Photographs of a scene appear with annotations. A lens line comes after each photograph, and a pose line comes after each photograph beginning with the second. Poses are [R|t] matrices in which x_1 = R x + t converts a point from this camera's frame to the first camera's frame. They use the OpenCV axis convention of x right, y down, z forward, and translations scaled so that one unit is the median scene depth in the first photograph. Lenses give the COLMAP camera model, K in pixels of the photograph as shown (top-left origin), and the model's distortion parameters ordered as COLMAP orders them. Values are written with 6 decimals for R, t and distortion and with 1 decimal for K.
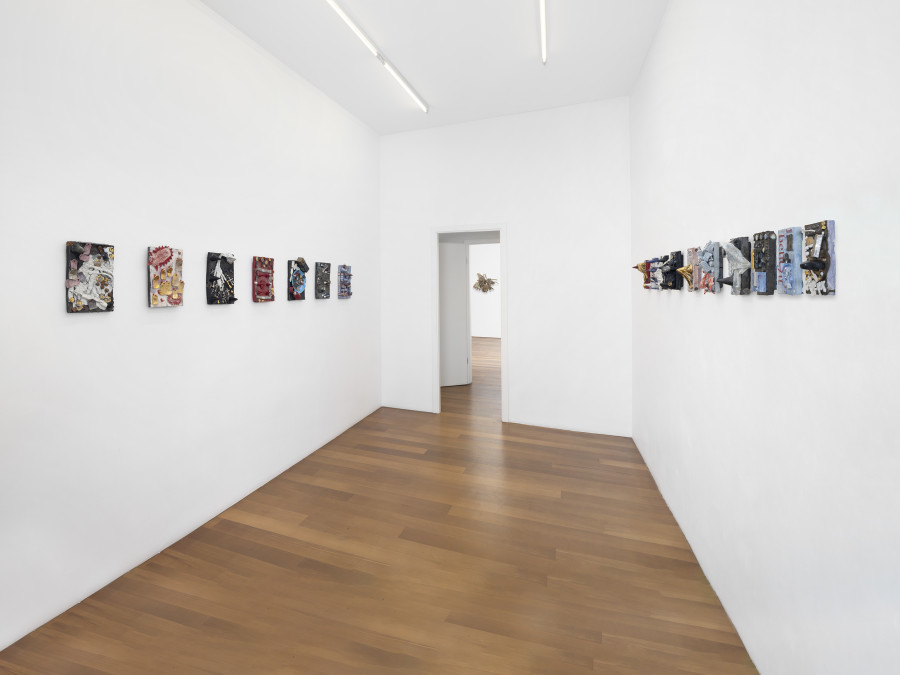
lens RADIAL K [[584.6, 0, 450.0], [0, 584.6, 337.5], [0, 0, 1]] dist [-0.001380, -0.003120]
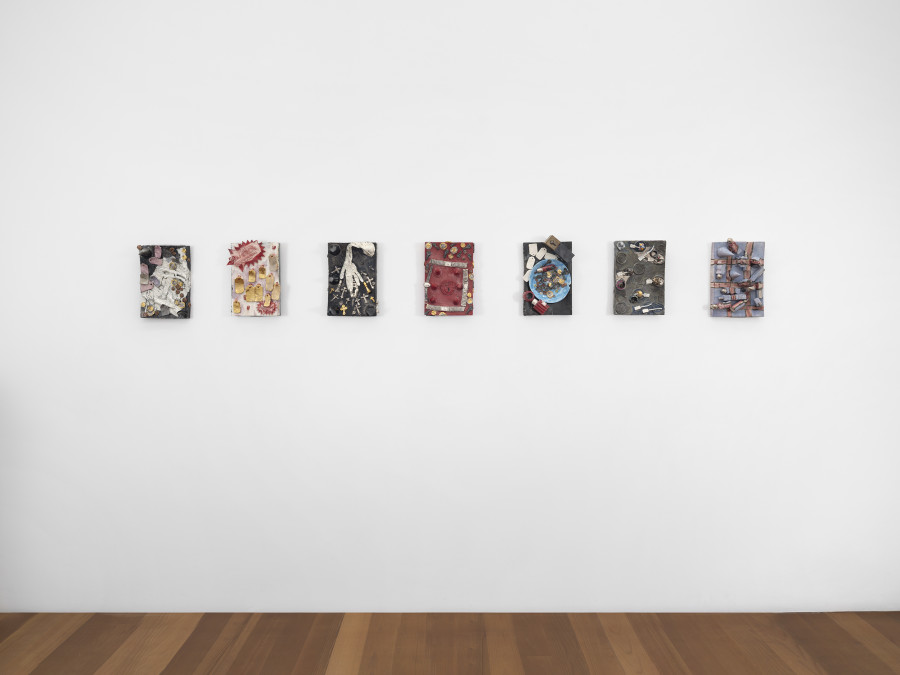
lens RADIAL K [[584.6, 0, 450.0], [0, 584.6, 337.5], [0, 0, 1]] dist [-0.001380, -0.003120]
pose [[0.182825, 0.072301, -0.980483, 0.354502], [-0.083315, 0.994844, 0.057825, -0.092523], [0.979609, 0.071118, 0.187906, 1.117426]]
